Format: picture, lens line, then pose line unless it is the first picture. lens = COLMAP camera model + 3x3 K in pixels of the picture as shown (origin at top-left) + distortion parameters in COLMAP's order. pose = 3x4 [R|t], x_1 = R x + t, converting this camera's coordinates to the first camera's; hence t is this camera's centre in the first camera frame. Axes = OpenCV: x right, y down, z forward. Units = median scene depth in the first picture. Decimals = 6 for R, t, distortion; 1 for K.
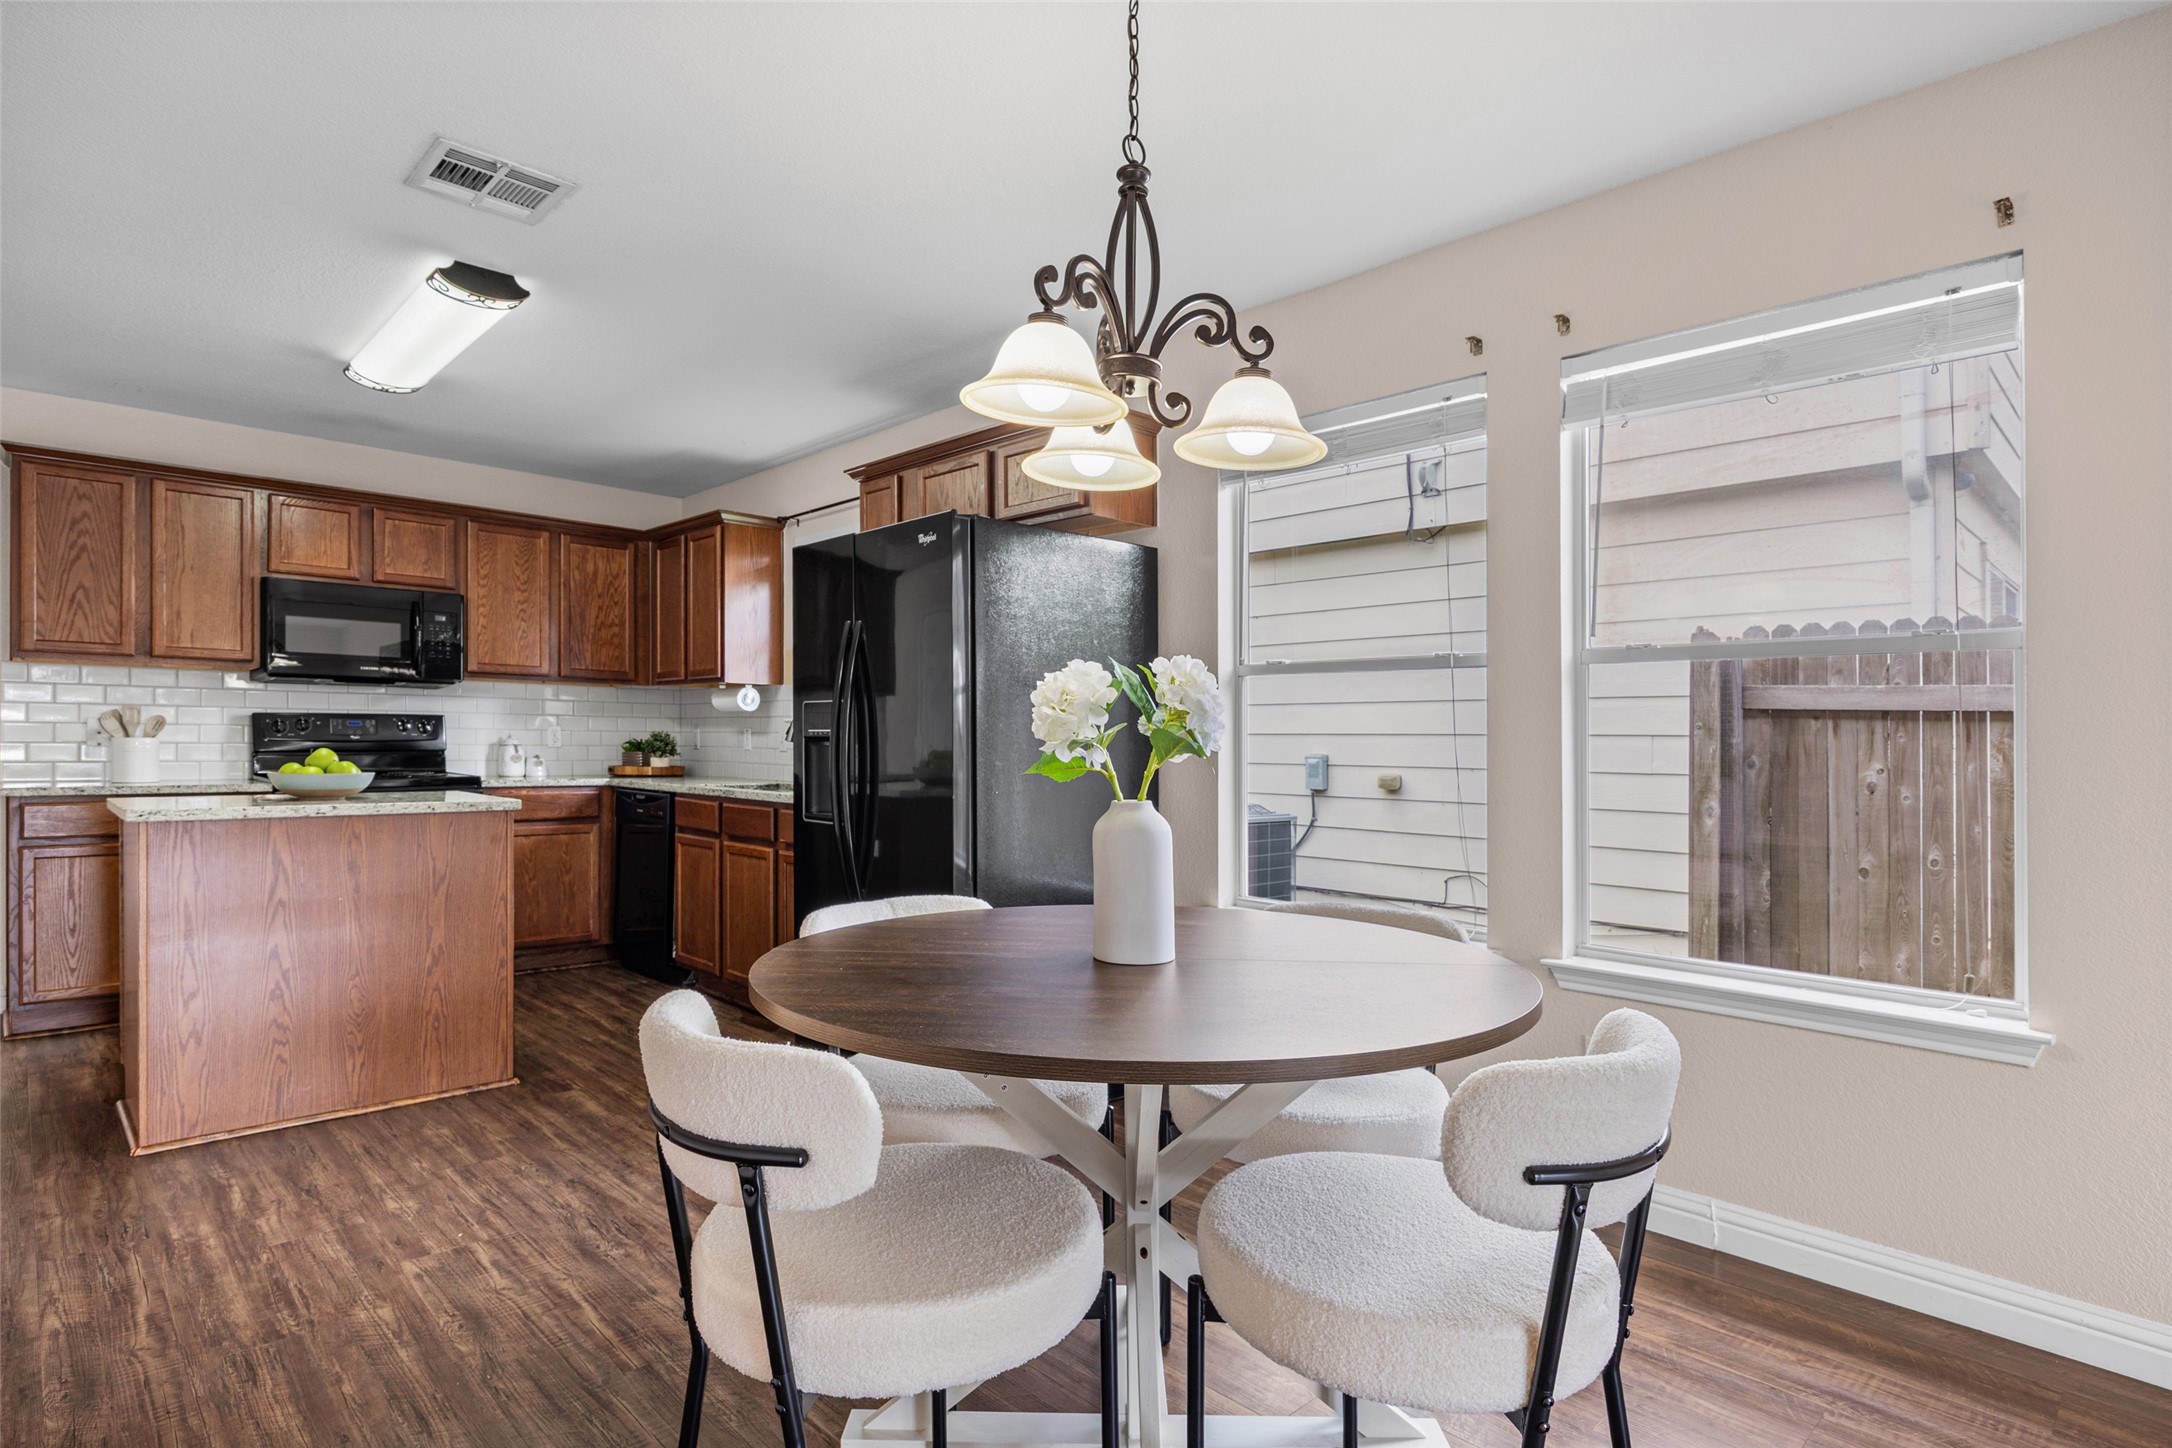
lens RADIAL K [[1129.6, 0, 1087.2], [0, 1129.6, 733.5], [0, 0, 1]] dist [0.000321, -0.000414]
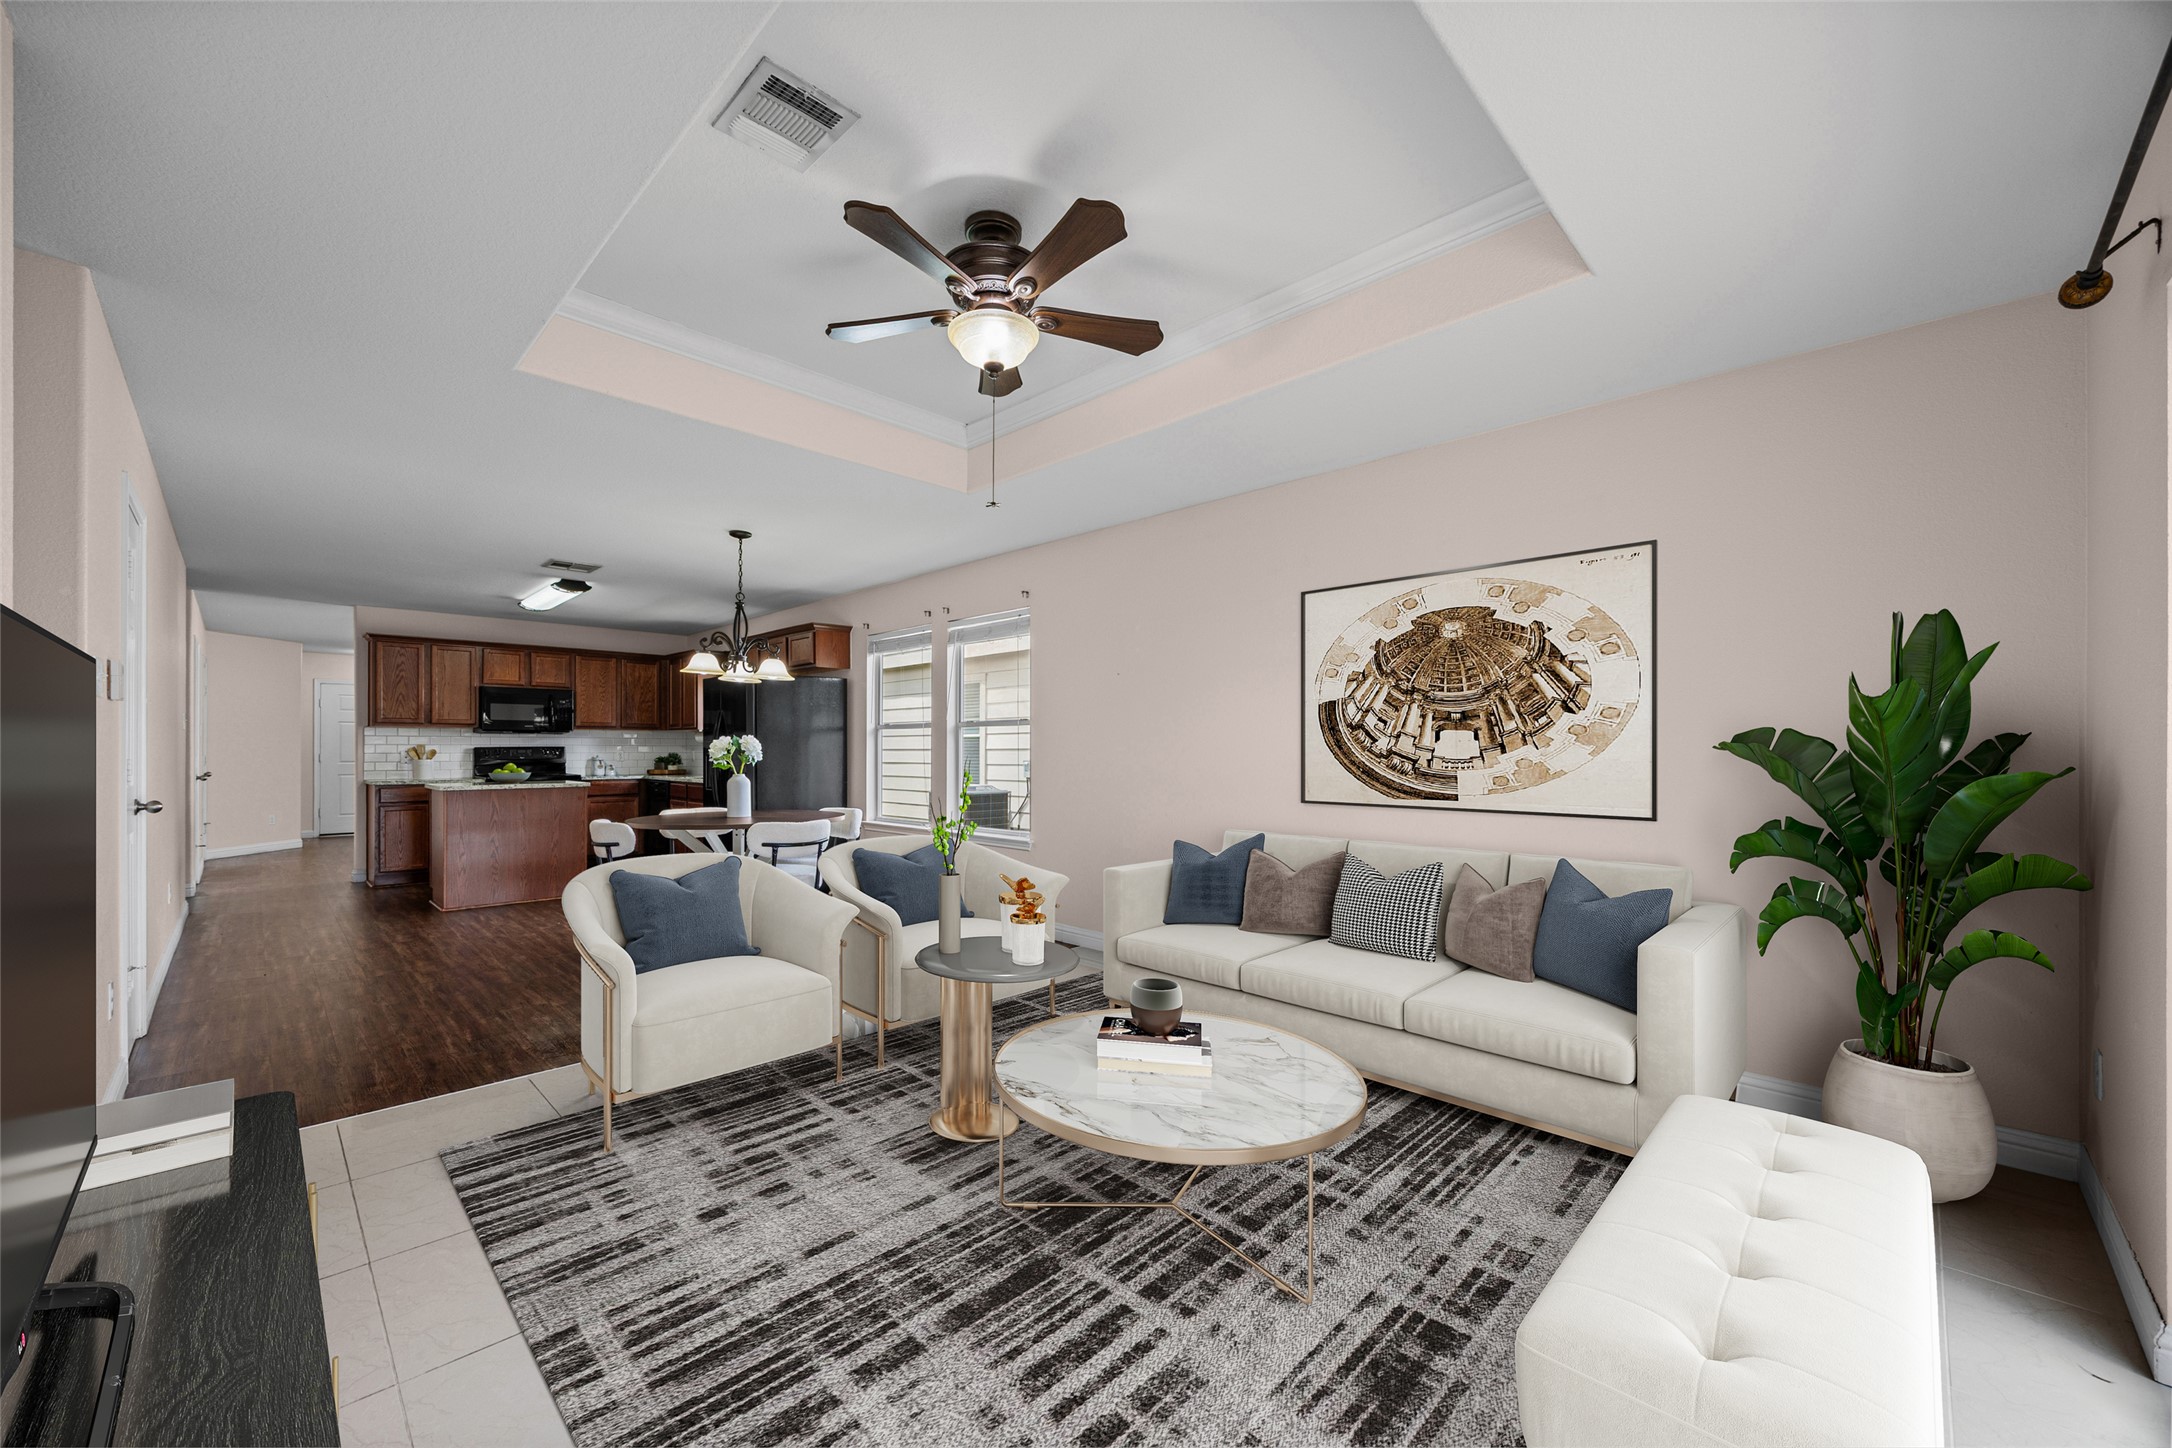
lens RADIAL K [[836.1, 0, 1085.5], [0, 836.1, 728.5], [0, 0, 1]] dist [-0.000060, 0.000009]
pose [[0.999701, -0.012976, 0.020708, 0.428094], [0.013384, 0.999716, -0.019697, -0.007403], [-0.020447, 0.019968, 0.999592, -0.671970]]
